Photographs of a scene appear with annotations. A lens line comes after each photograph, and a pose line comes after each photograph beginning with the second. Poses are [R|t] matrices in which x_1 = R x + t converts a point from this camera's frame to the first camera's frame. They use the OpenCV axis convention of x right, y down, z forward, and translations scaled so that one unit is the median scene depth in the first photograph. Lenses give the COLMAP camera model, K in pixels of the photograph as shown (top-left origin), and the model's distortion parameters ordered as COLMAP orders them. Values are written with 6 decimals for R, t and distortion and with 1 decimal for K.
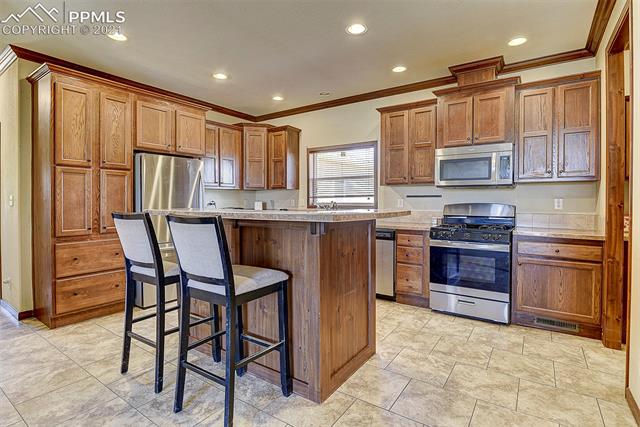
lens RADIAL K [[320.9, 0, 321.7], [0, 320.9, 200.9], [0, 0, 1]] dist [-0.002252, -0.000411]
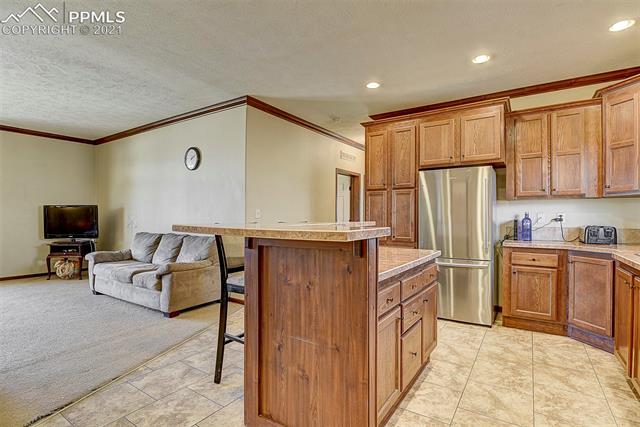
lens RADIAL K [[323.2, 0, 320.0], [0, 323.2, 213.5], [0, 0, 1]] dist [-0.002830, -0.000889]
pose [[0.010597, -0.012469, -0.999866, 0.533693], [-0.005339, 0.999907, -0.012526, 0.009719], [0.999930, 0.005471, 0.010530, 0.658768]]
